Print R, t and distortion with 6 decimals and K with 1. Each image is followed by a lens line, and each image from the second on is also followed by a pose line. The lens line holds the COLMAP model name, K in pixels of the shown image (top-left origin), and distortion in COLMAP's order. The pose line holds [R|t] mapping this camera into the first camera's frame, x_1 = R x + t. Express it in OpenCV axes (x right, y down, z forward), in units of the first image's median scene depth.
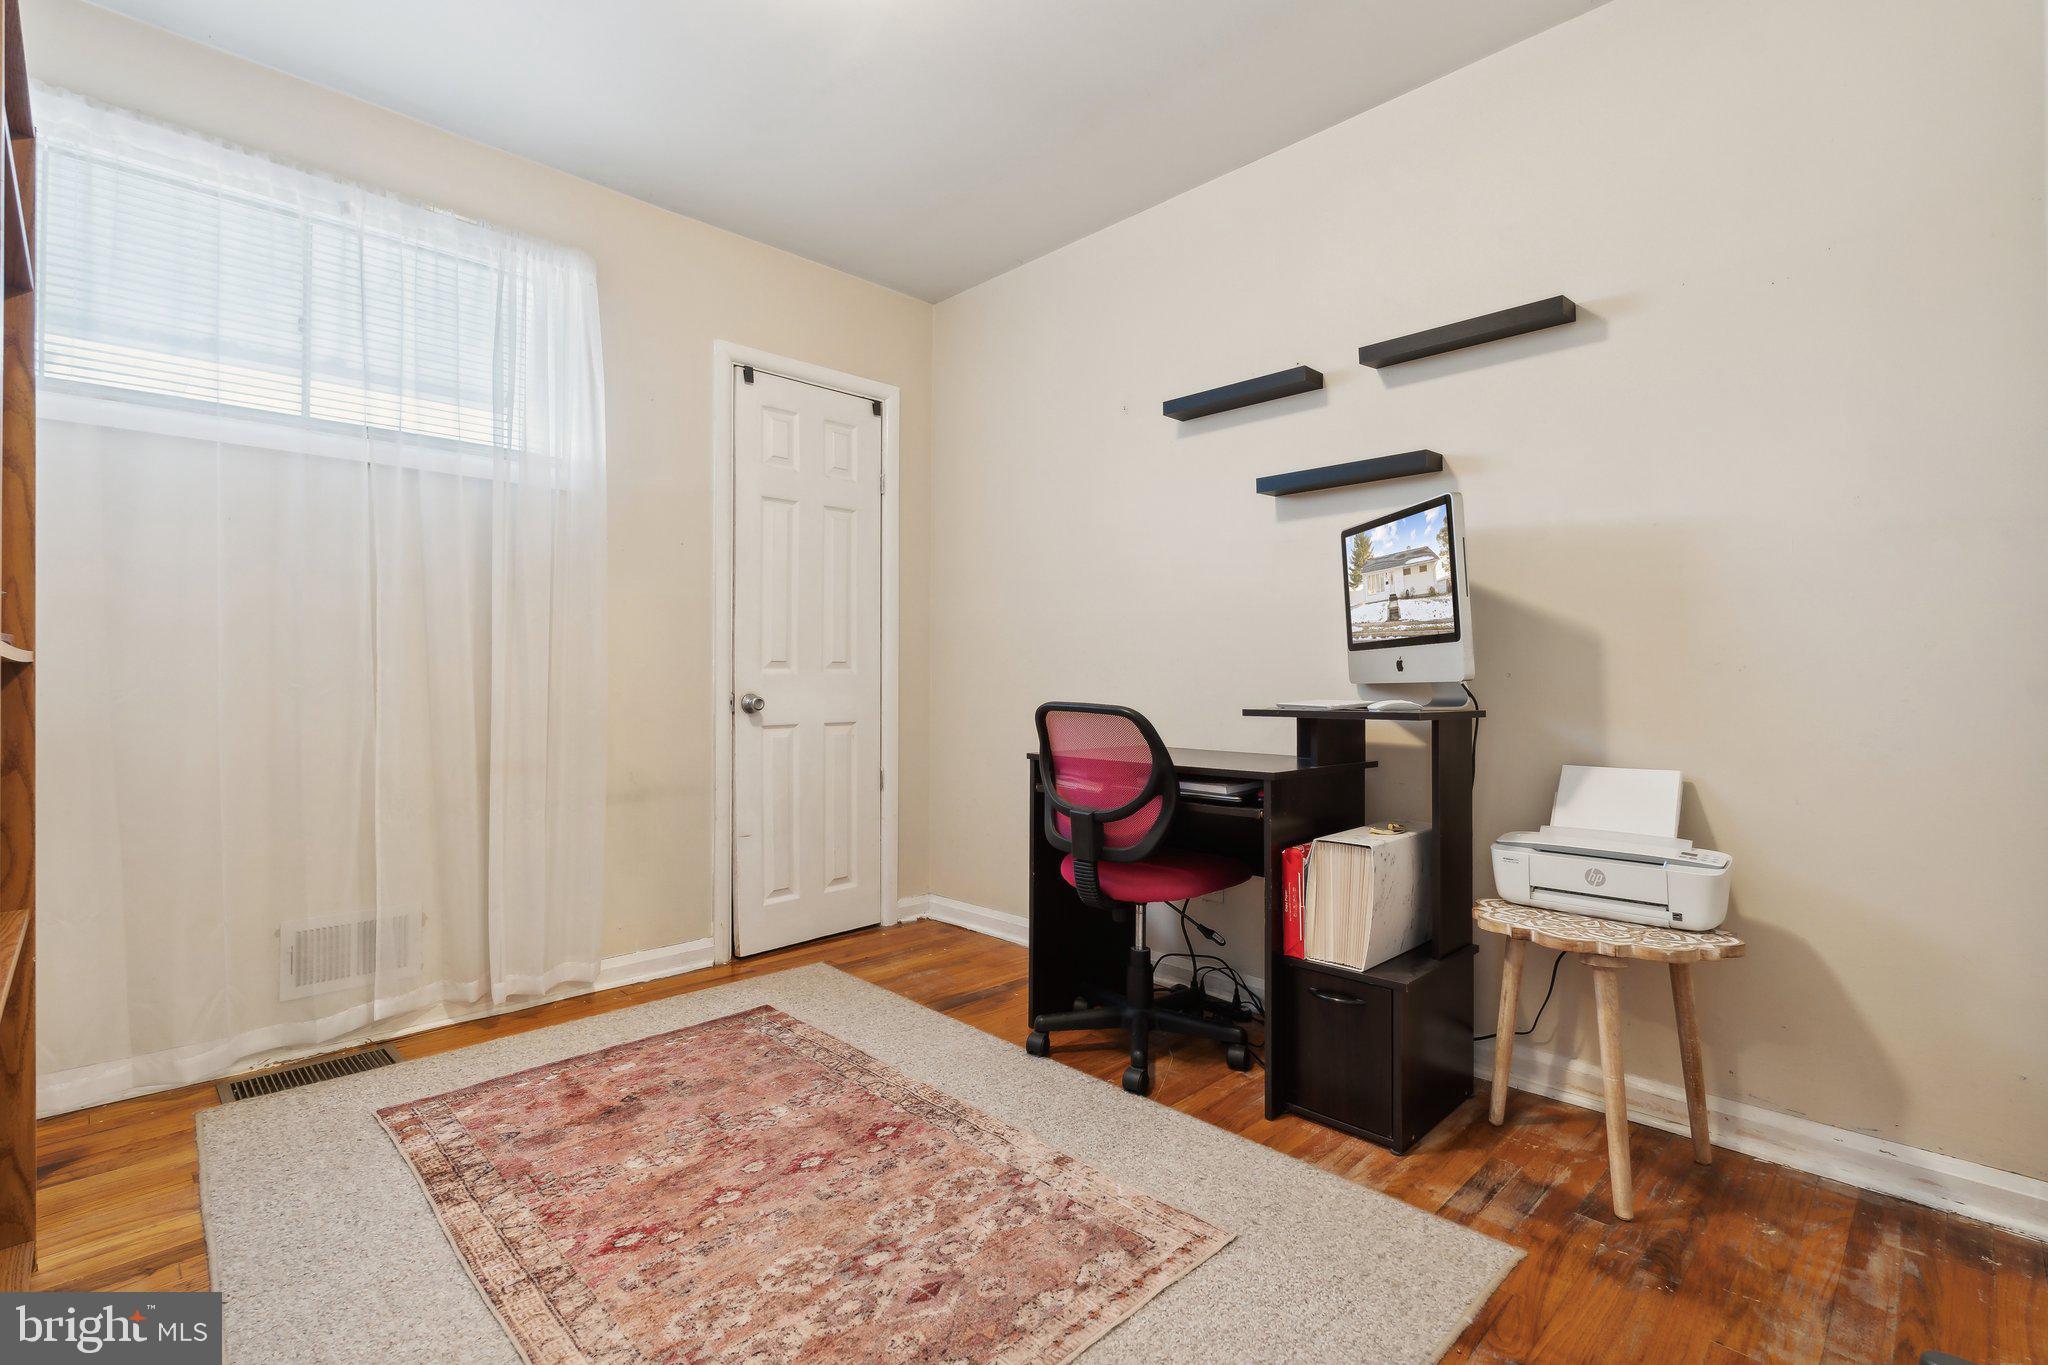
lens RADIAL K [[930.6, 0, 1009.8], [0, 930.6, 677.2], [0, 0, 1]] dist [-0.000138, 0.000180]
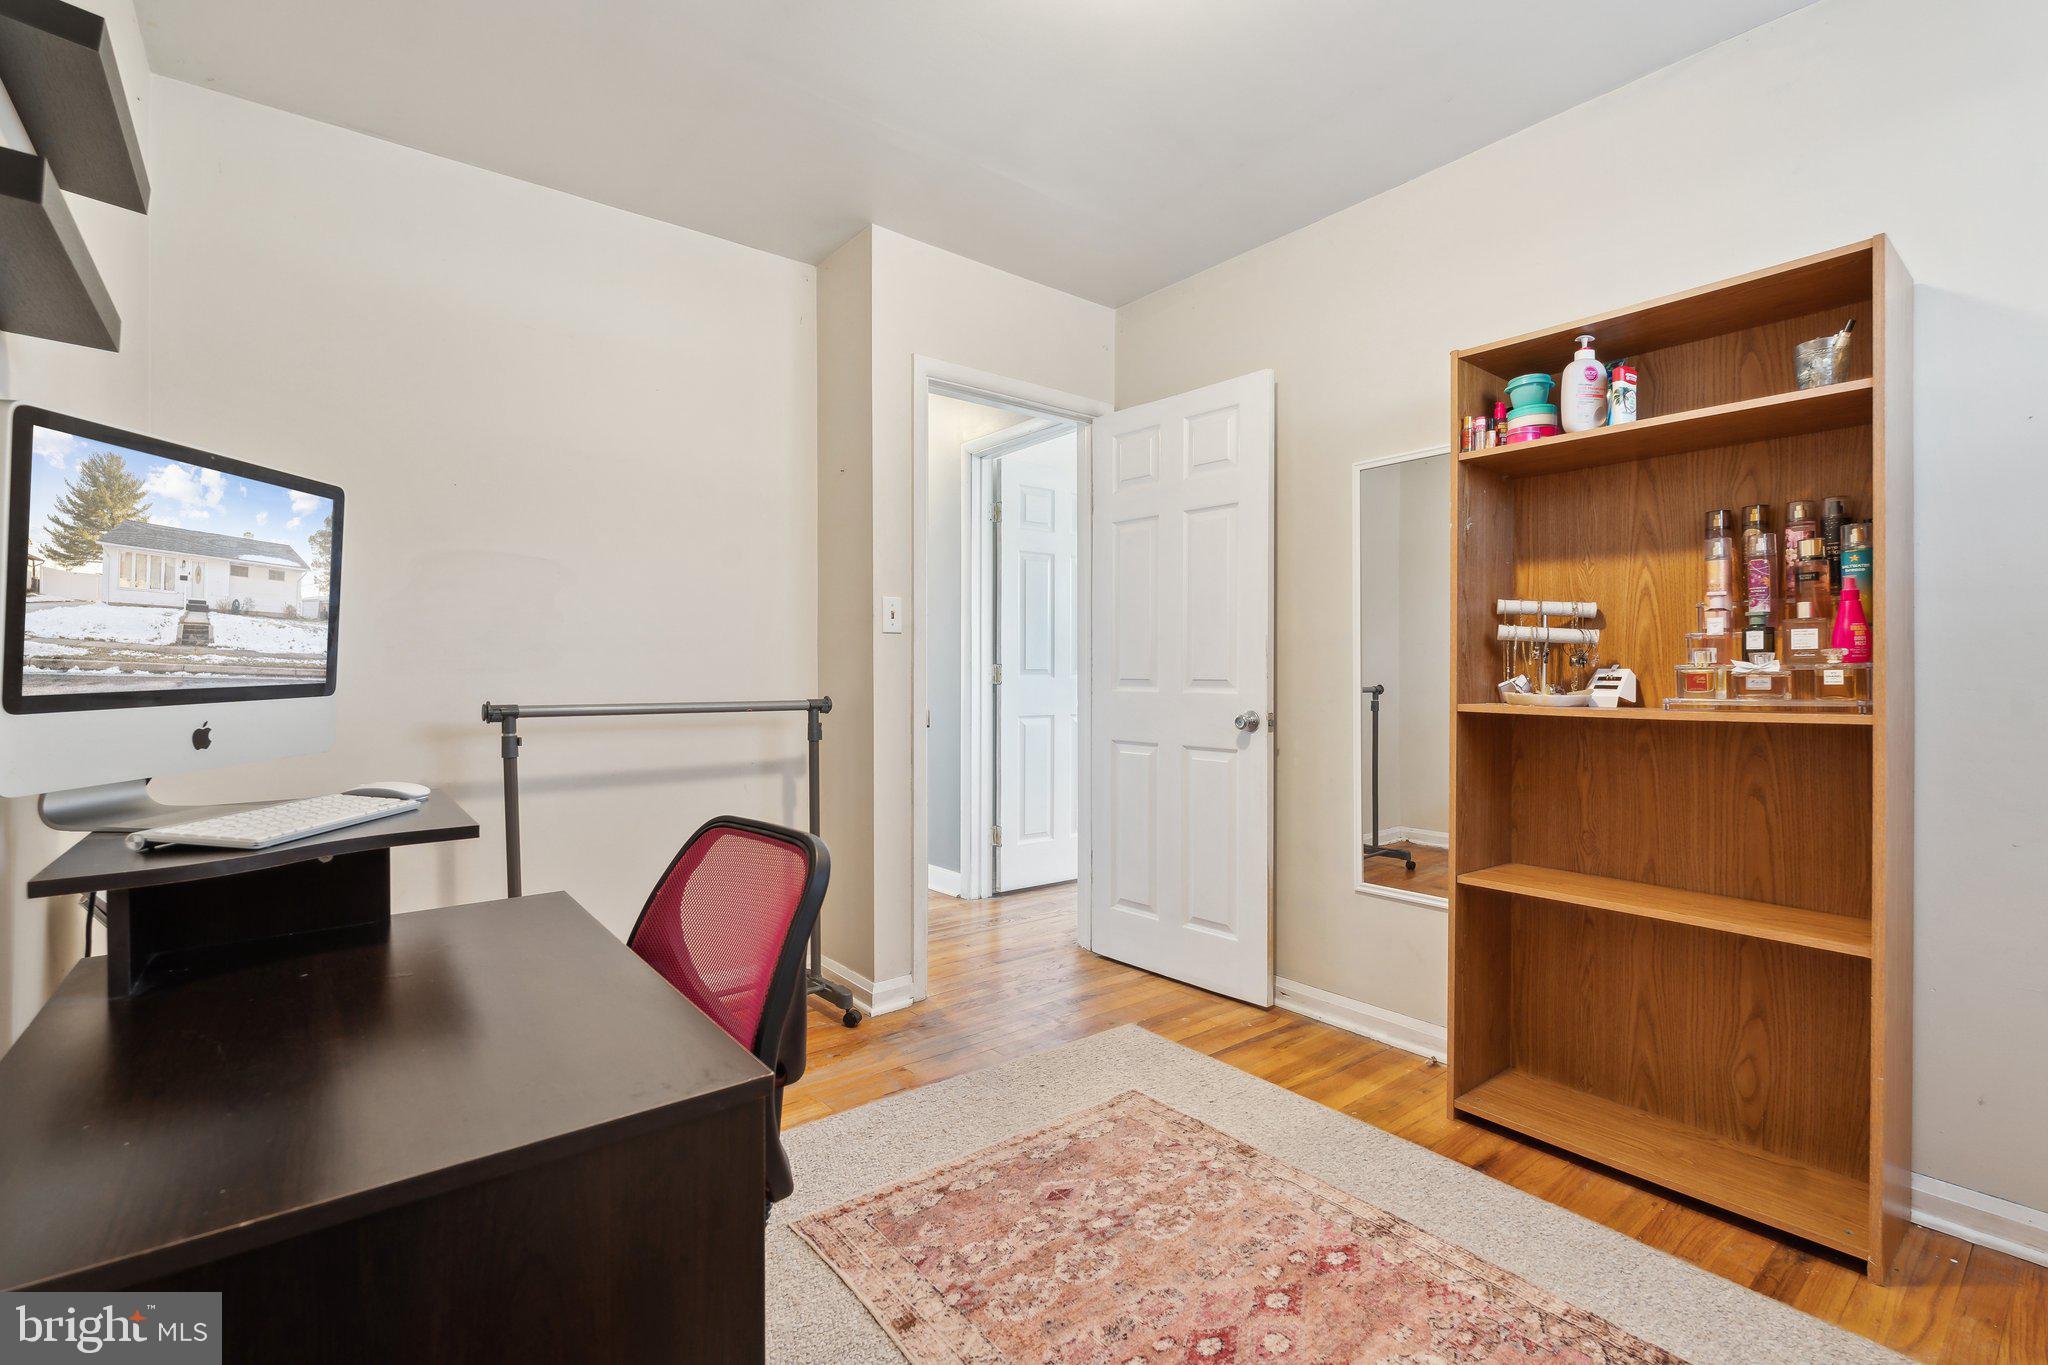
lens RADIAL K [[930.6, 0, 1009.8], [0, 930.6, 677.2], [0, 0, 1]] dist [-0.000138, 0.000180]
pose [[-0.994521, -0.005542, 0.104390, -0.136946], [-0.005693, 0.999983, -0.001153, -0.065933], [-0.104382, -0.001741, -0.994536, 2.068150]]
